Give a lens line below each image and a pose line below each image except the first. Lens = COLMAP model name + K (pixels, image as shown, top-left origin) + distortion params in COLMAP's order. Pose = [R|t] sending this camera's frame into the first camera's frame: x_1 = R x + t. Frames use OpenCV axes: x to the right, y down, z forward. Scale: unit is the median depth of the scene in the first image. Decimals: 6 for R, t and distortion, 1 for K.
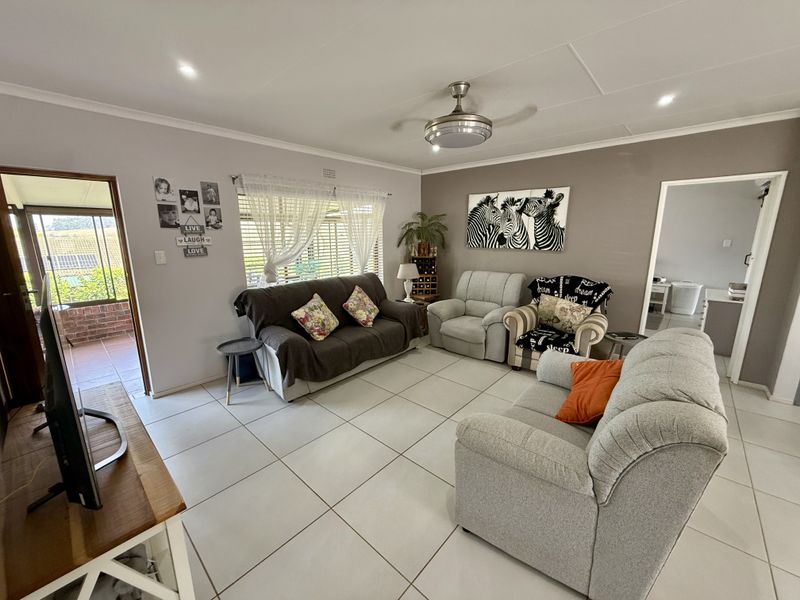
lens RADIAL K [[318.9, 0, 402.4], [0, 318.9, 298.0], [0, 0, 1]] dist [0.006688, -0.000448]
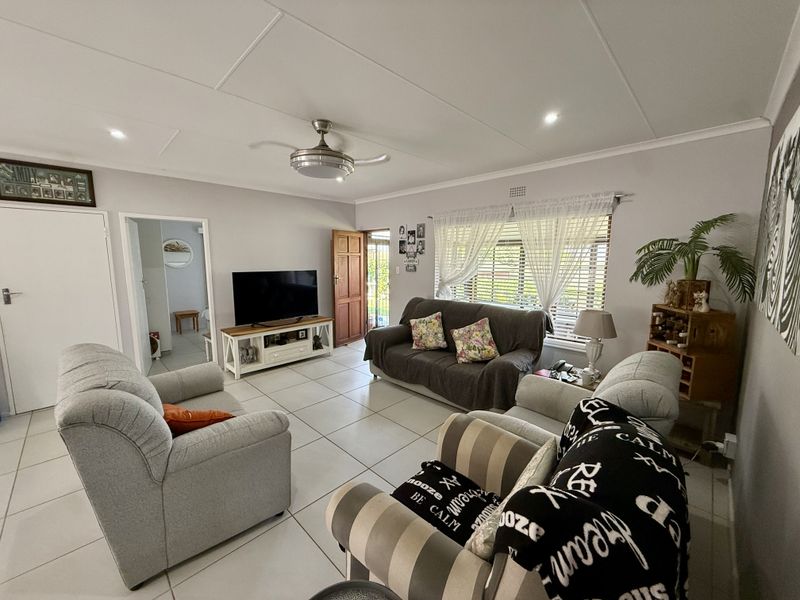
lens RADIAL K [[318.9, 0, 396.8], [0, 318.9, 299.4], [0, 0, 1]] dist [0.006688, -0.000448]
pose [[-0.053245, 0.139777, -0.988750, 0.921222], [-0.205435, 0.967442, 0.147828, -0.211374], [0.977221, 0.210995, -0.022797, 0.983153]]
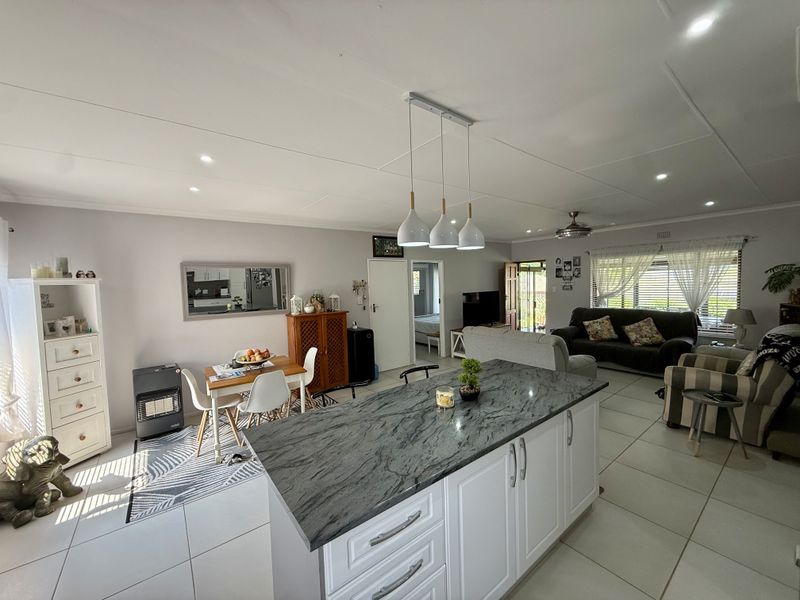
lens RADIAL K [[318.9, 0, 399.4], [0, 318.9, 298.8], [0, 0, 1]] dist [0.006688, -0.000448]
pose [[-0.183536, 0.066706, -0.980747, 1.729930], [-0.169952, 0.980518, 0.098495, -0.088082], [0.968210, 0.184758, -0.168623, 0.250927]]
